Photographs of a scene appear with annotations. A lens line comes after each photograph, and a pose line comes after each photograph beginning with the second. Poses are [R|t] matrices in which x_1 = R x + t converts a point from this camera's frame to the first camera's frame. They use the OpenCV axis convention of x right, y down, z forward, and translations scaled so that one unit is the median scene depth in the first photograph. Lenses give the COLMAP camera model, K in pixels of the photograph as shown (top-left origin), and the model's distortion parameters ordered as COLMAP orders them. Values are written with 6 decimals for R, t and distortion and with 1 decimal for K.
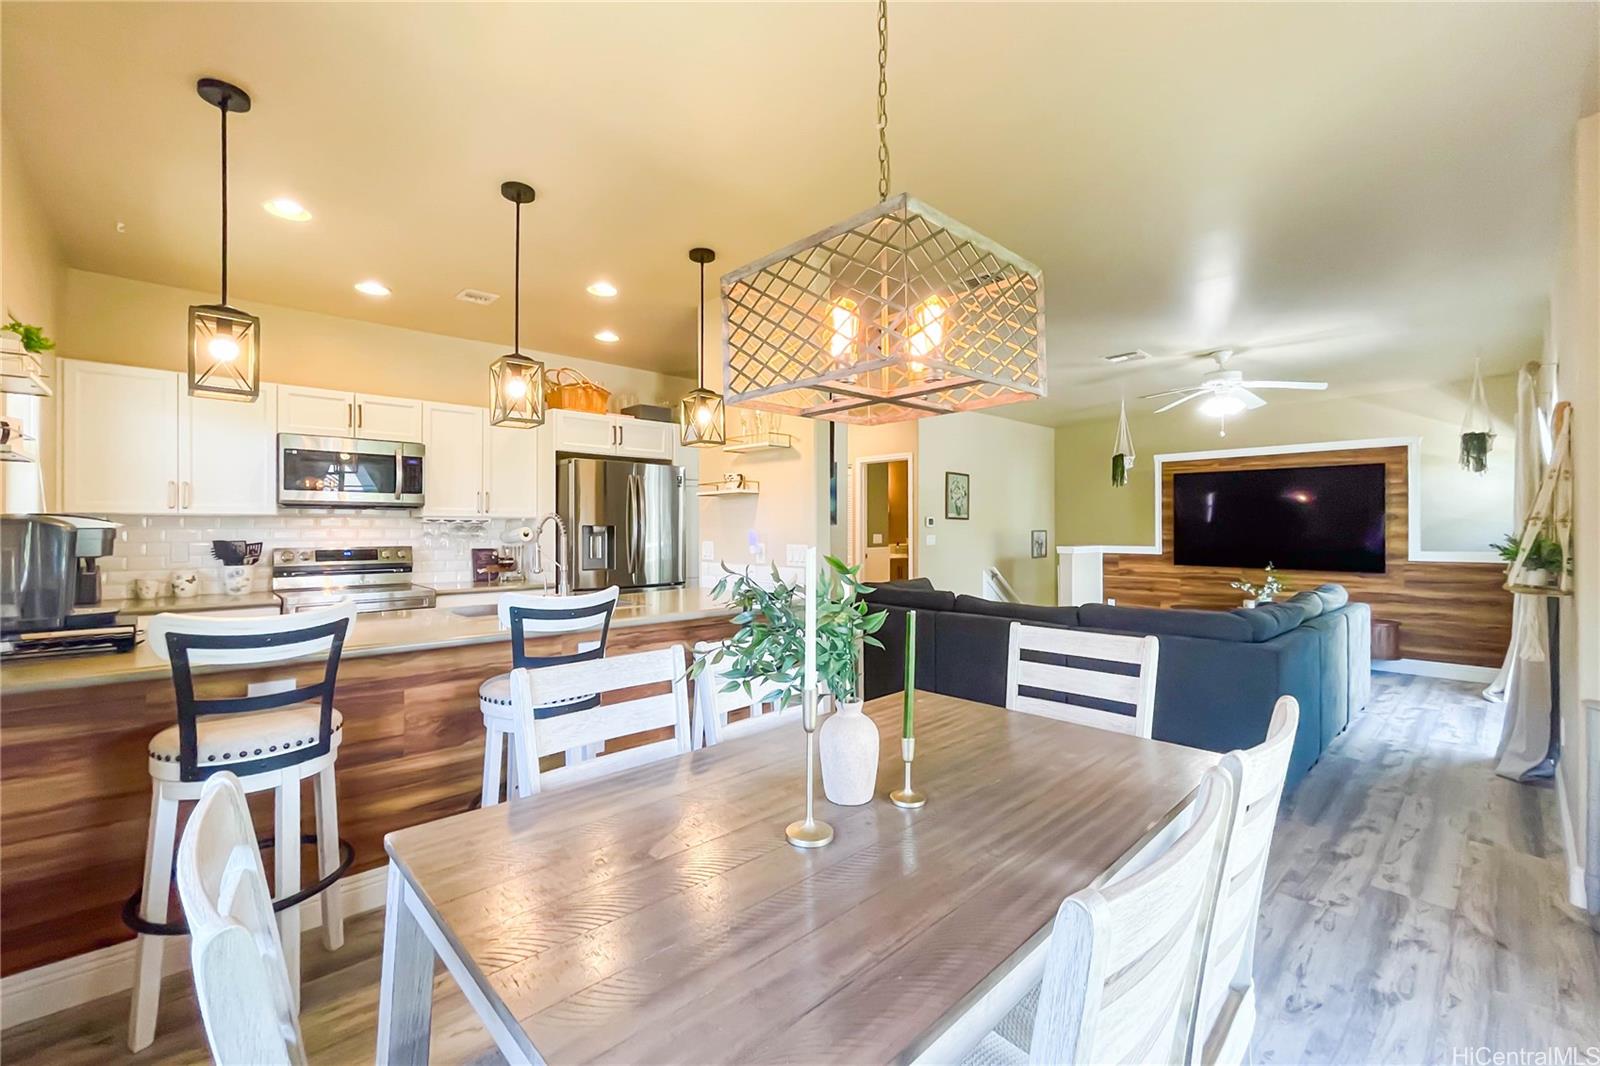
lens RADIAL K [[659.0, 0, 795.5], [0, 659.0, 530.5], [0, 0, 1]] dist [-0.003339, 0.000864]
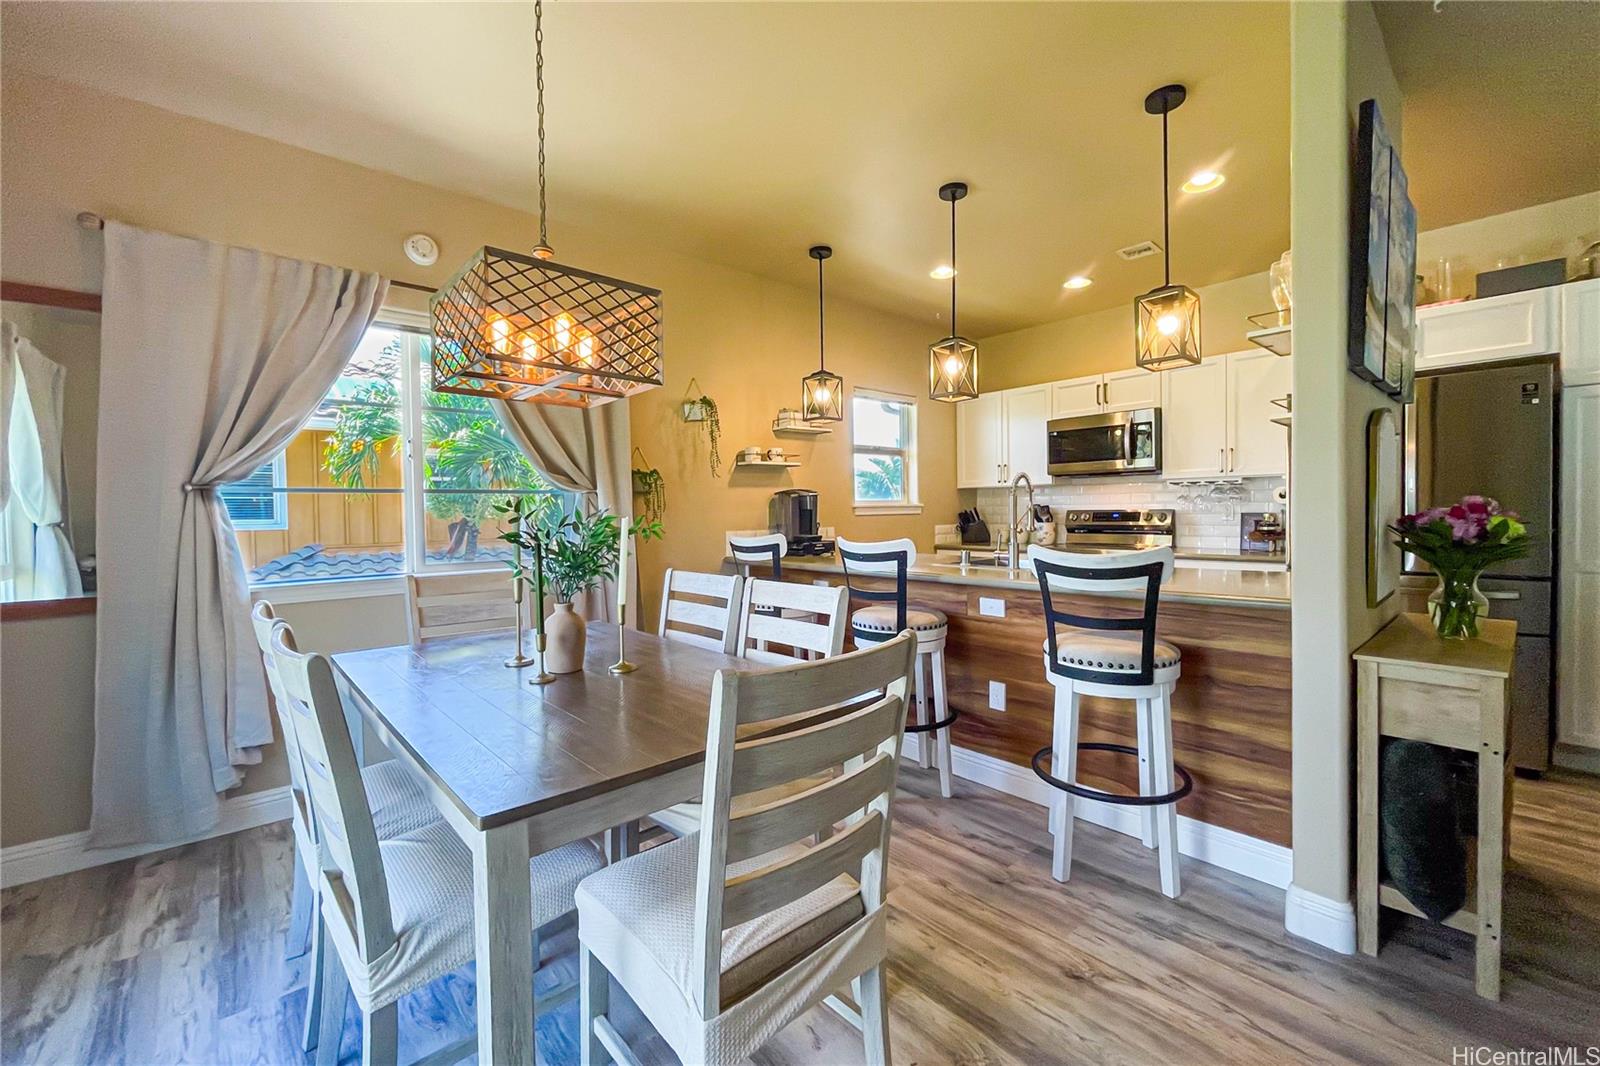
lens RADIAL K [[659.0, 0, 791.9], [0, 659.0, 526.7], [0, 0, 1]] dist [-0.003339, 0.000864]
pose [[-0.019584, 0.024472, -0.999509, 0.486296], [0.012690, 0.999626, 0.024226, 0.020760], [0.999728, -0.012209, -0.019887, 0.480954]]
